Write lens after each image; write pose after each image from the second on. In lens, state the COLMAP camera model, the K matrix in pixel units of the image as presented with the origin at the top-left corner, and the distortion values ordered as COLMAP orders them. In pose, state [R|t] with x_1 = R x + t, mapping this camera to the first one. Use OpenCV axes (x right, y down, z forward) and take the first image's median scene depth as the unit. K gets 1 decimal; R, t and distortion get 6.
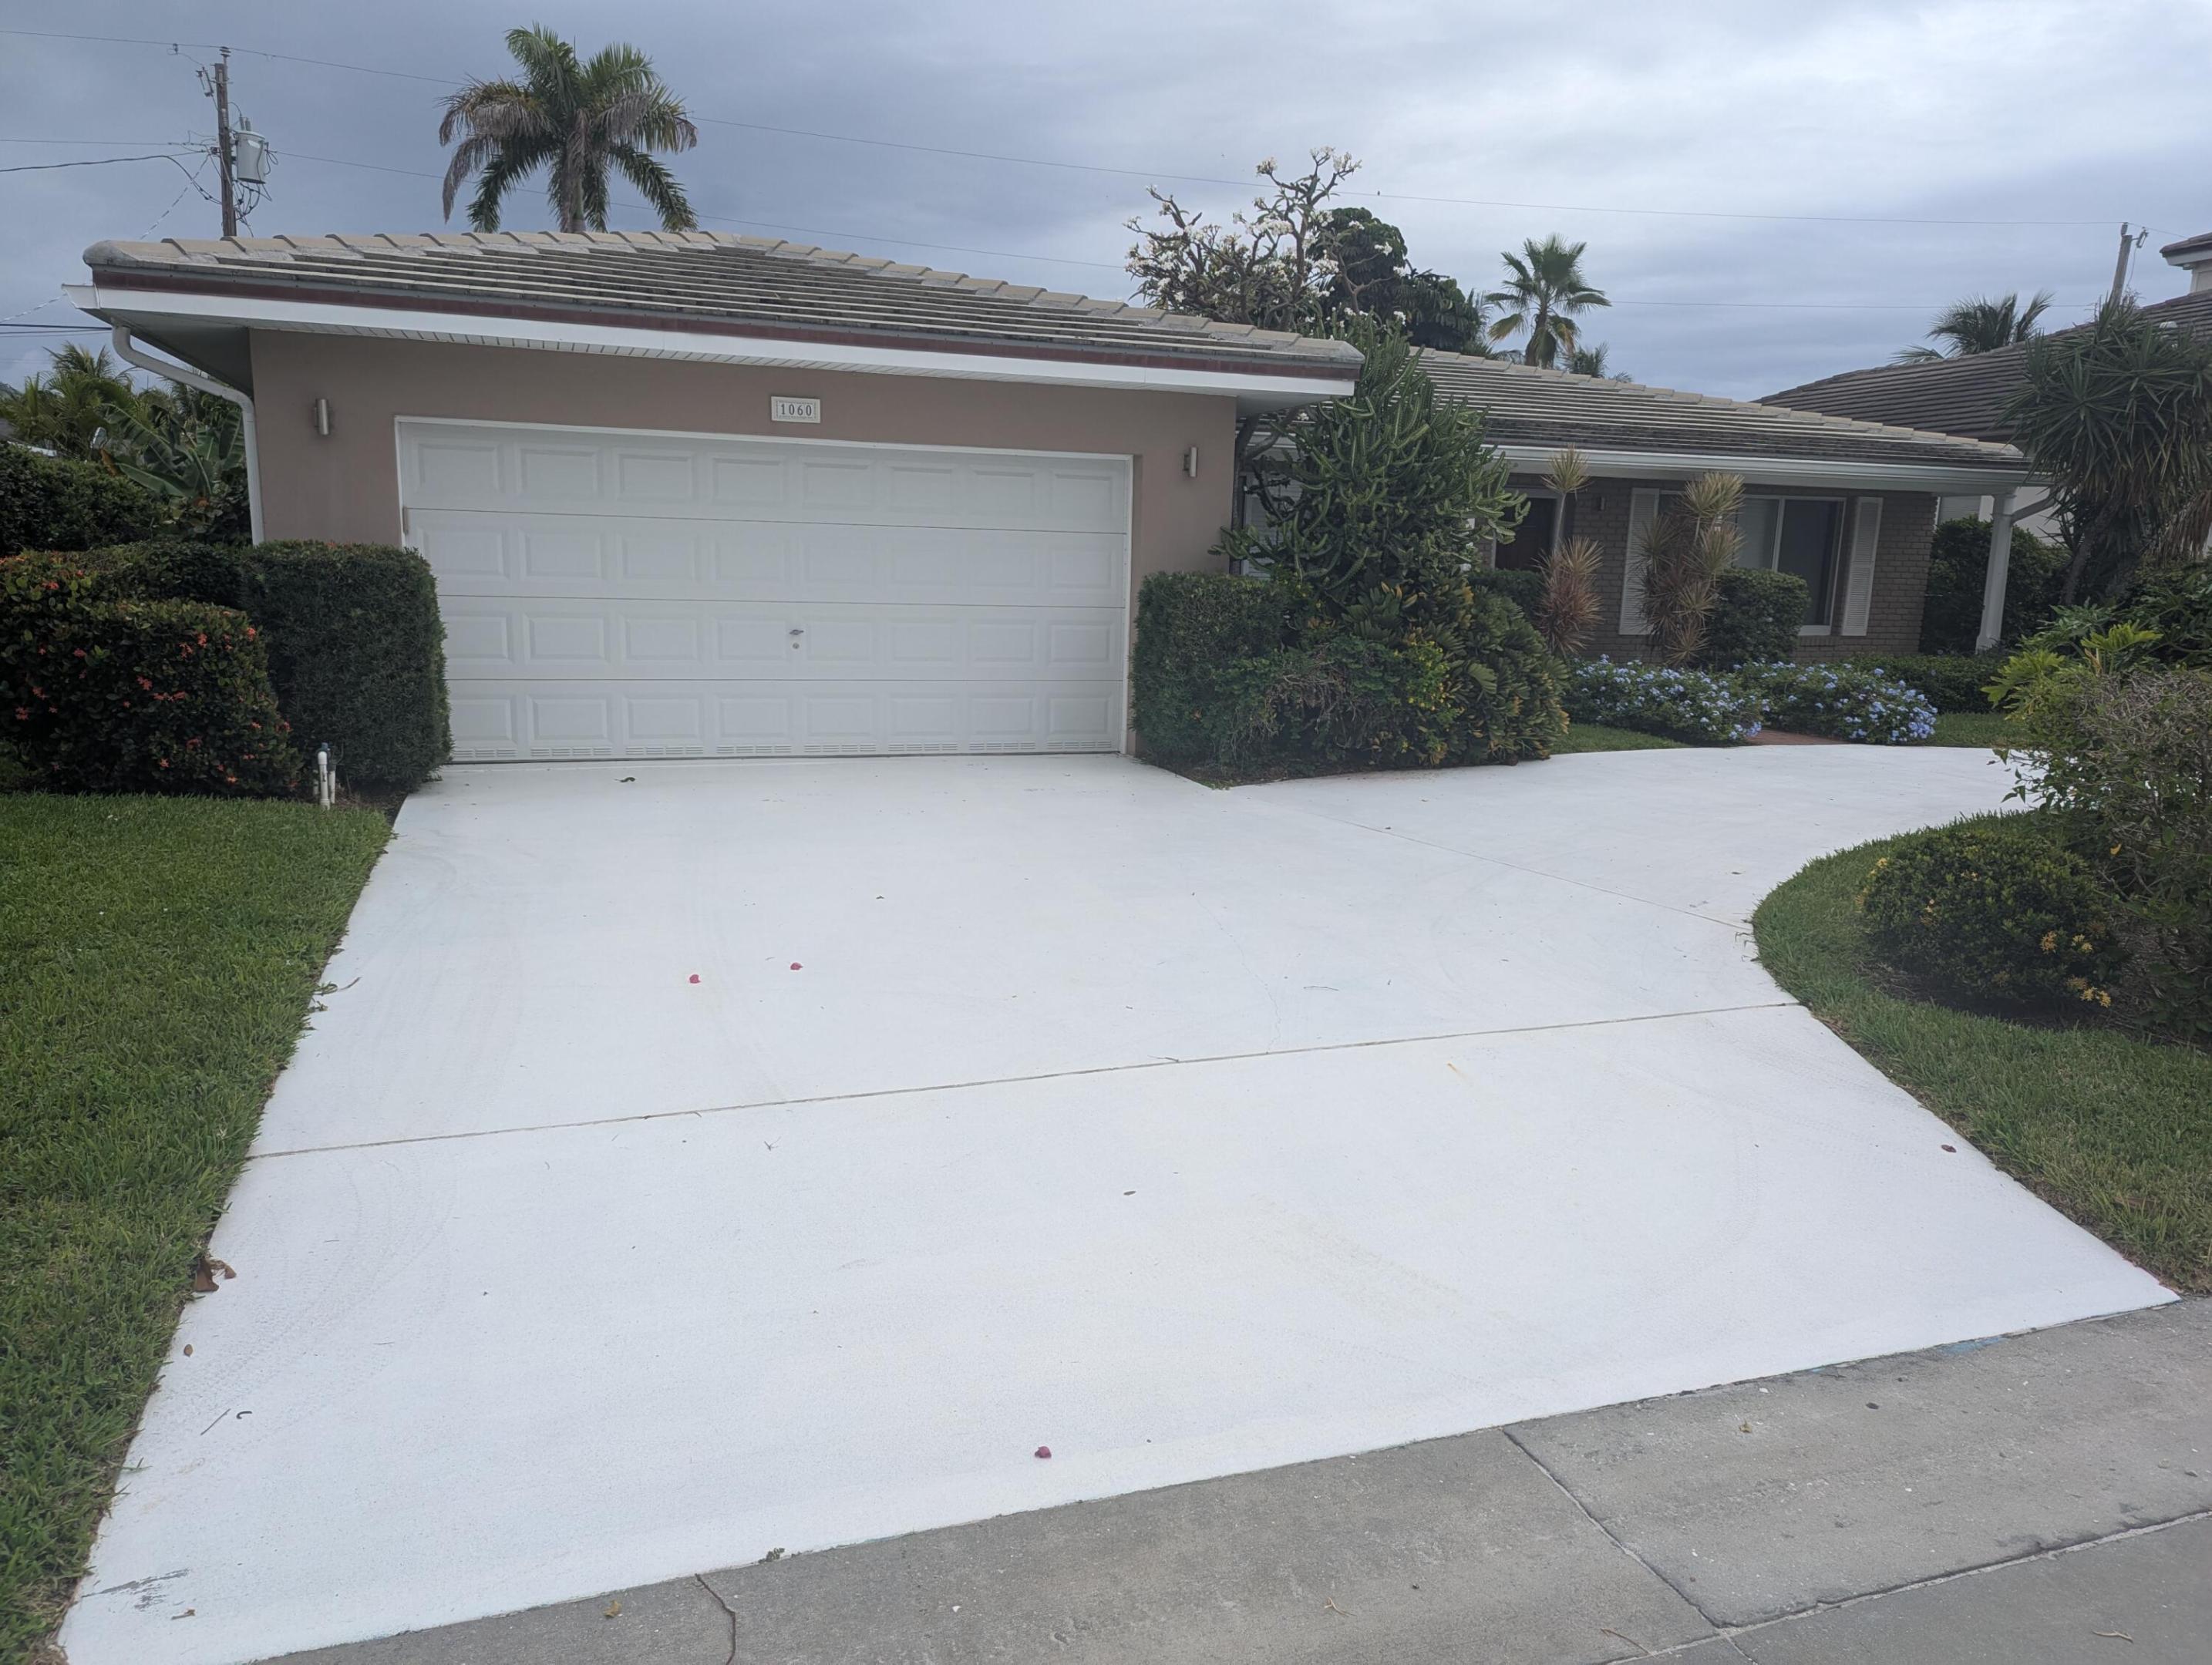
lens RADIAL K [[1539.1, 0, 1110.6], [0, 1539.1, 843.9], [0, 0, 1]] dist [0.070193, -0.062149]
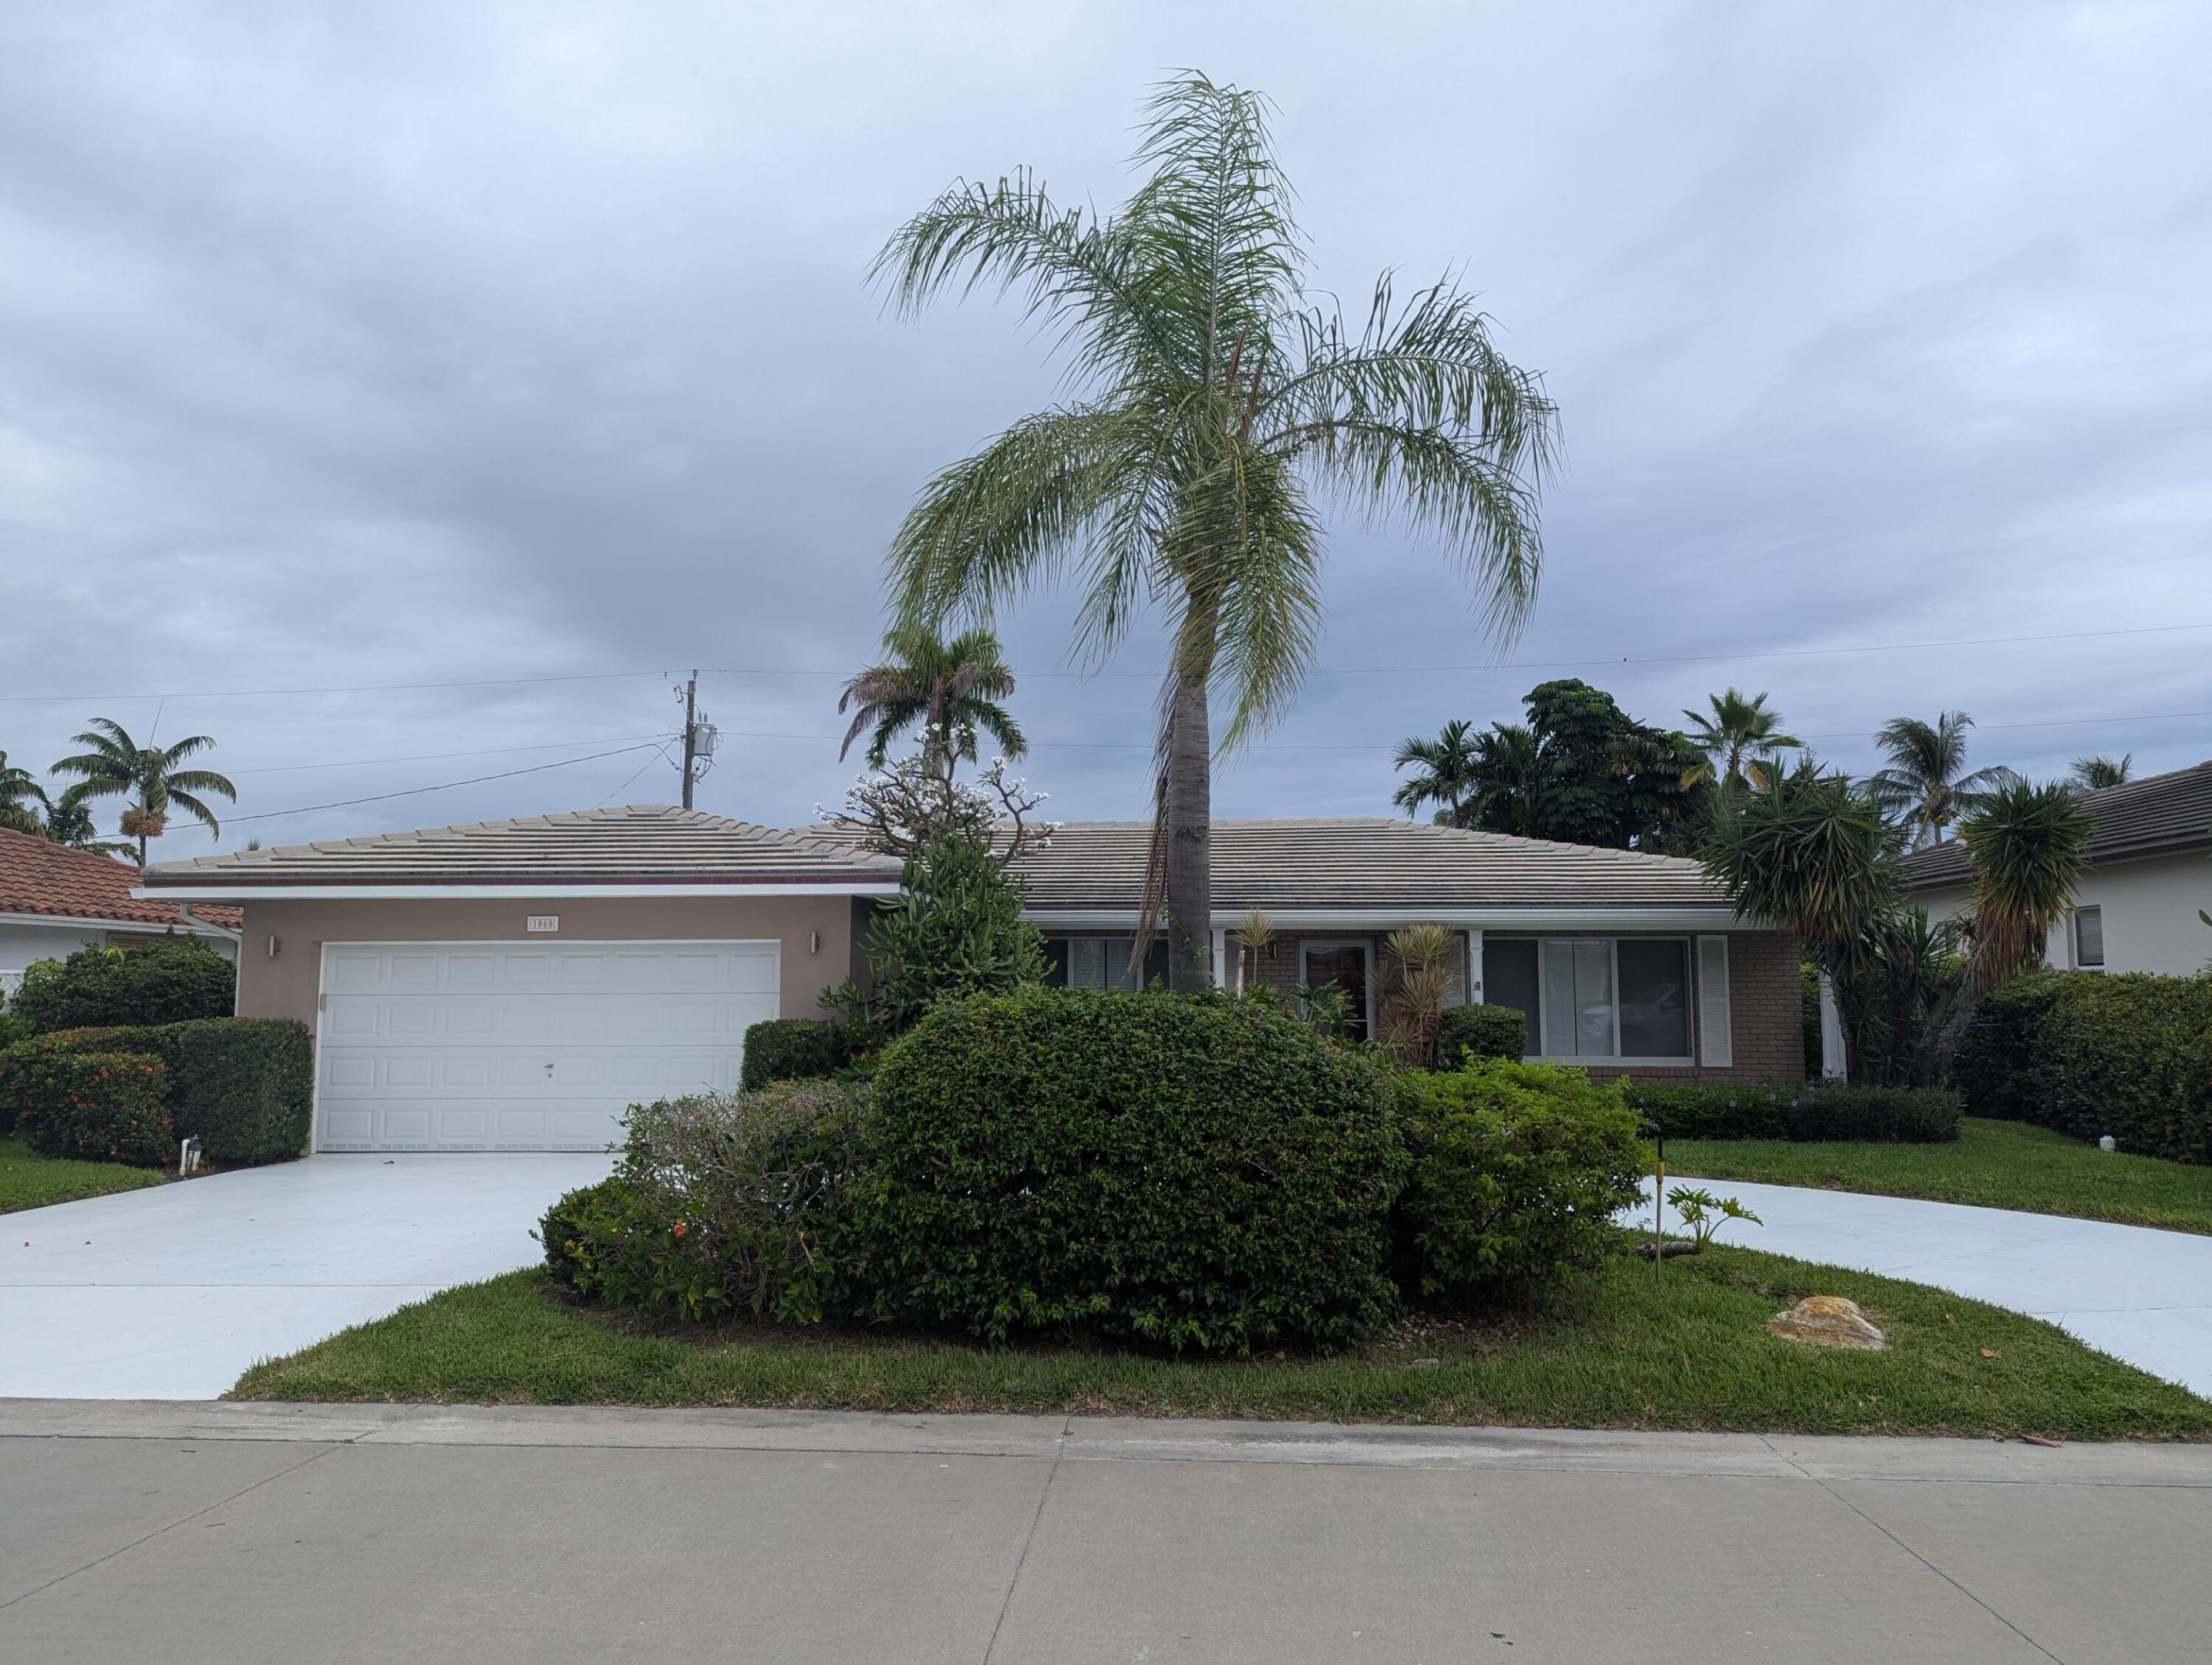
lens RADIAL K [[1539.1, 0, 1110.6], [0, 1539.1, 843.9], [0, 0, 1]] dist [0.070193, -0.062149]
pose [[0.917757, -0.063605, -0.392016, 0.583008], [-0.048550, 0.961719, -0.269703, 0.022734], [0.394164, 0.266554, 0.879536, -0.106246]]
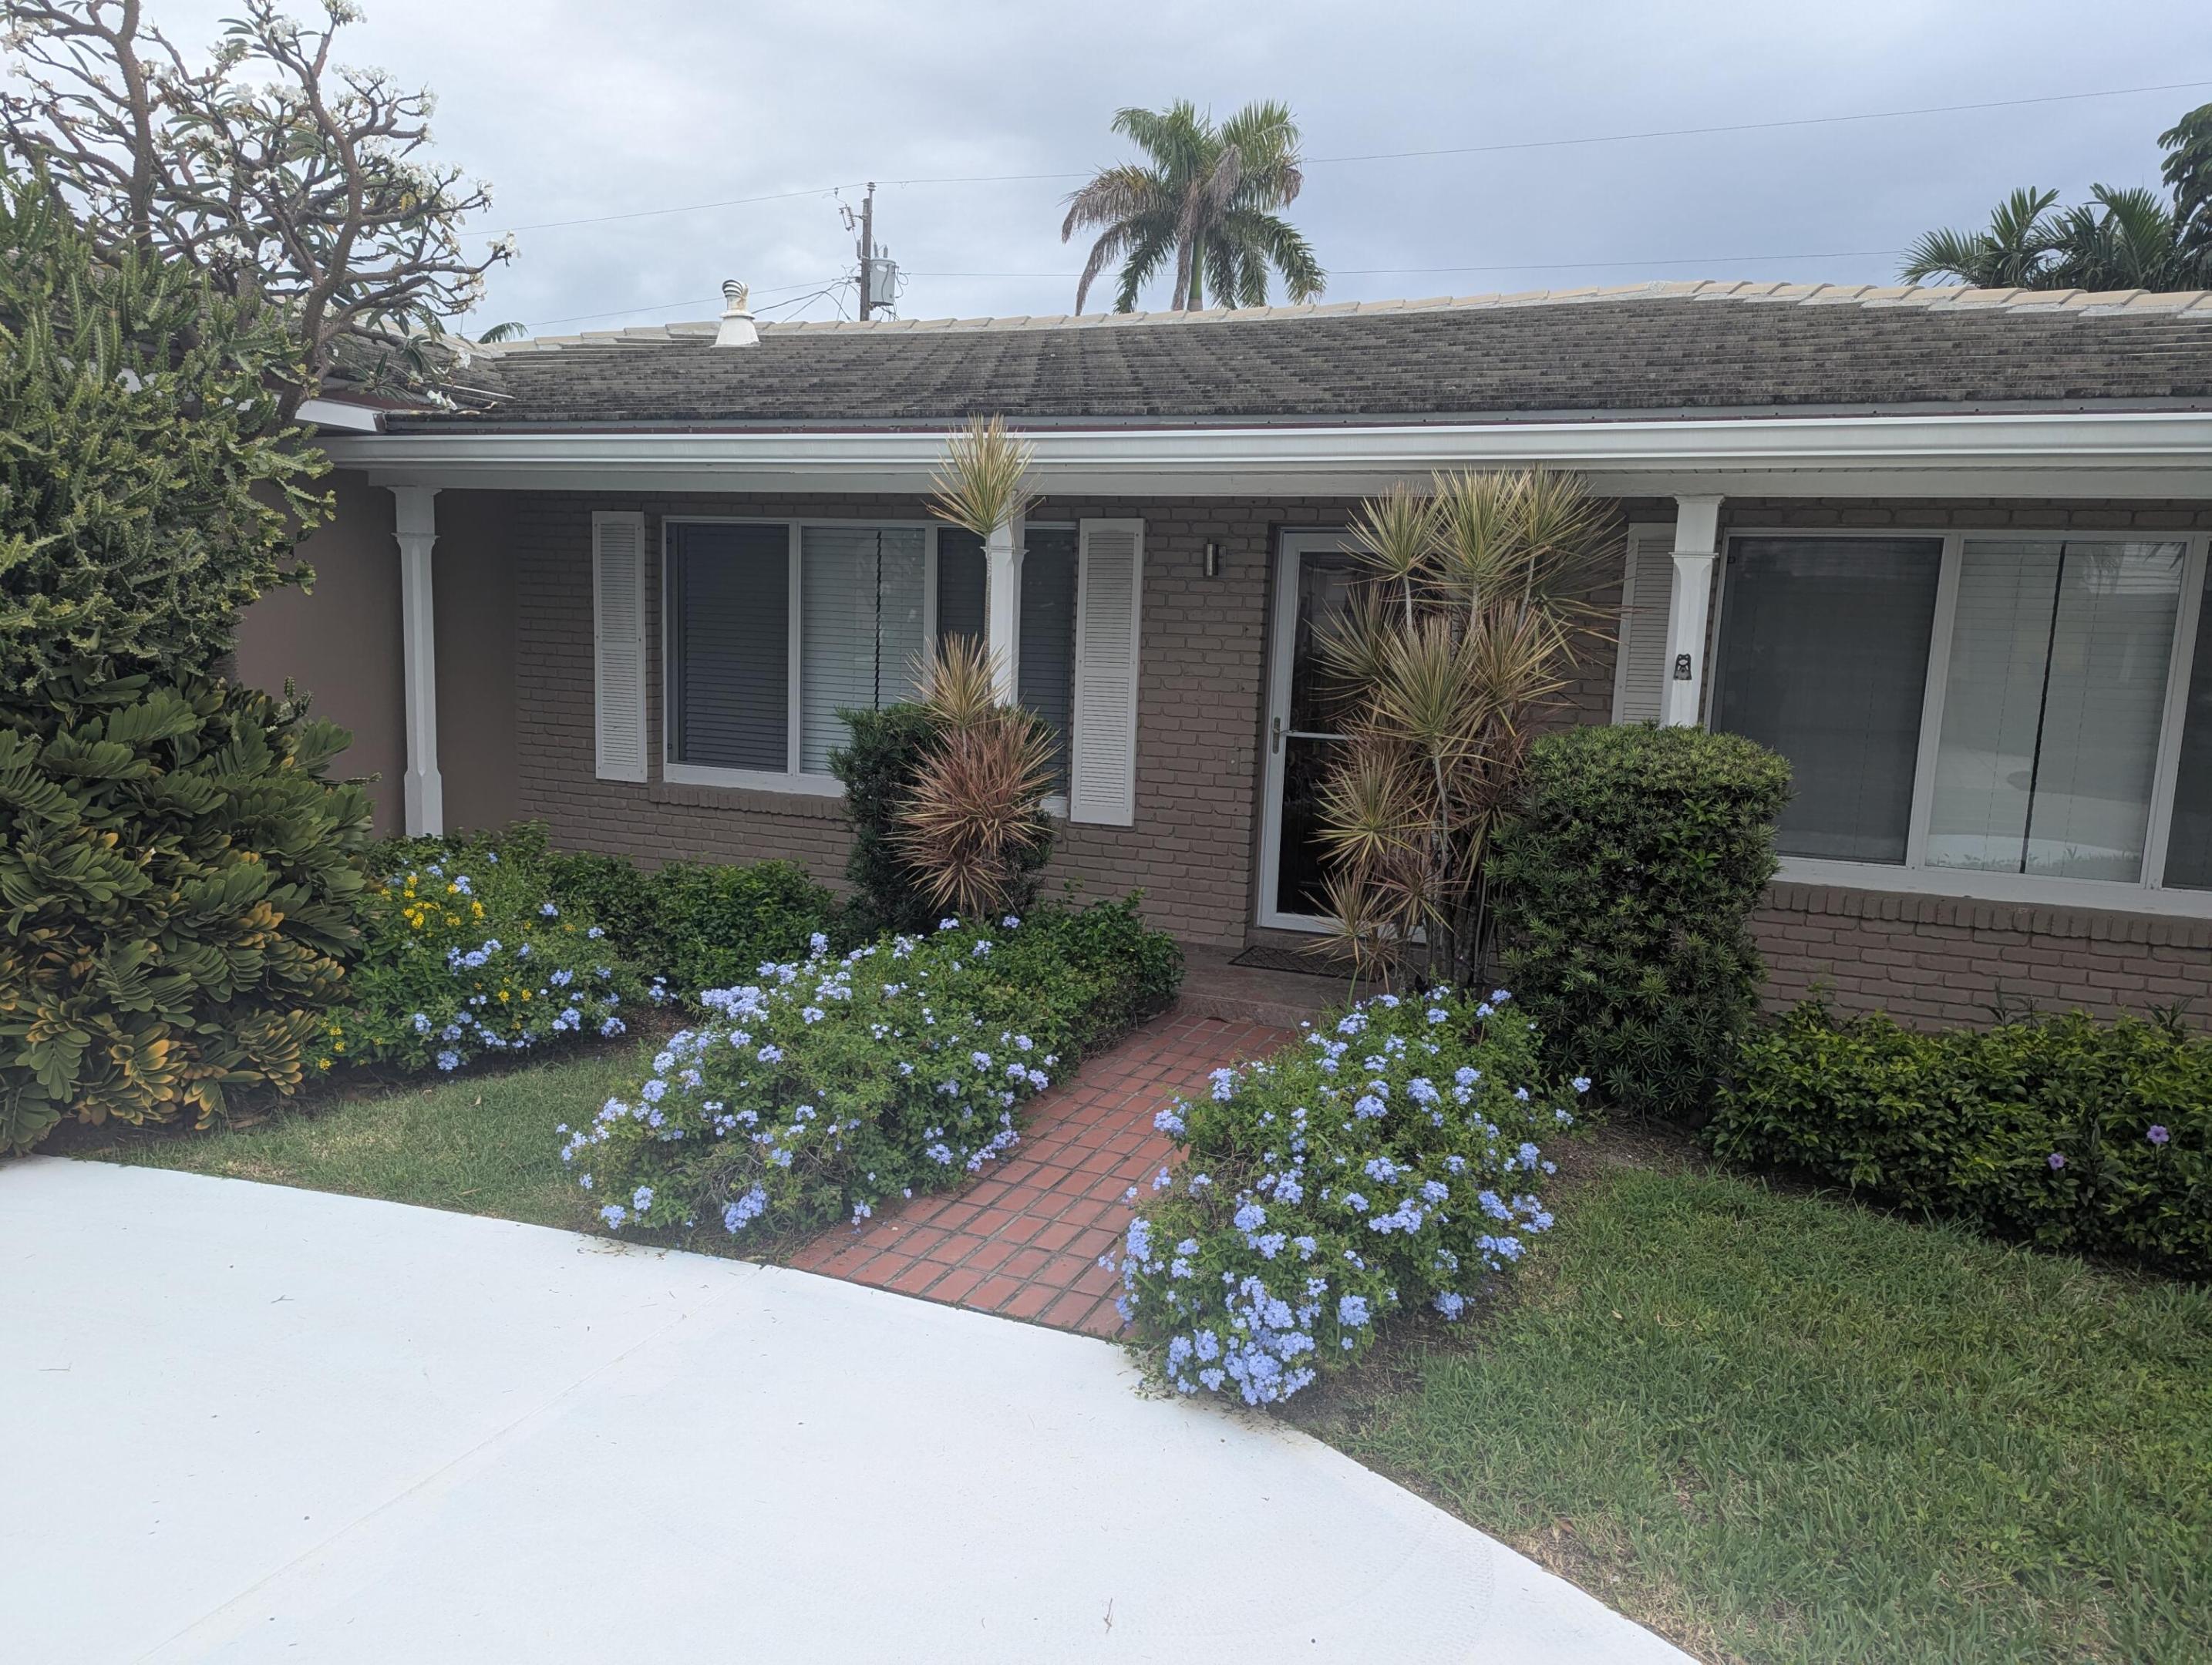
lens RADIAL K [[1539.1, 0, 1110.6], [0, 1539.1, 843.9], [0, 0, 1]] dist [0.070193, -0.062149]
pose [[0.738889, 0.097691, -0.666708, 0.534857], [-0.141344, 0.989892, -0.011601, -0.124132], [0.658836, 0.102808, 0.745229, 0.627726]]
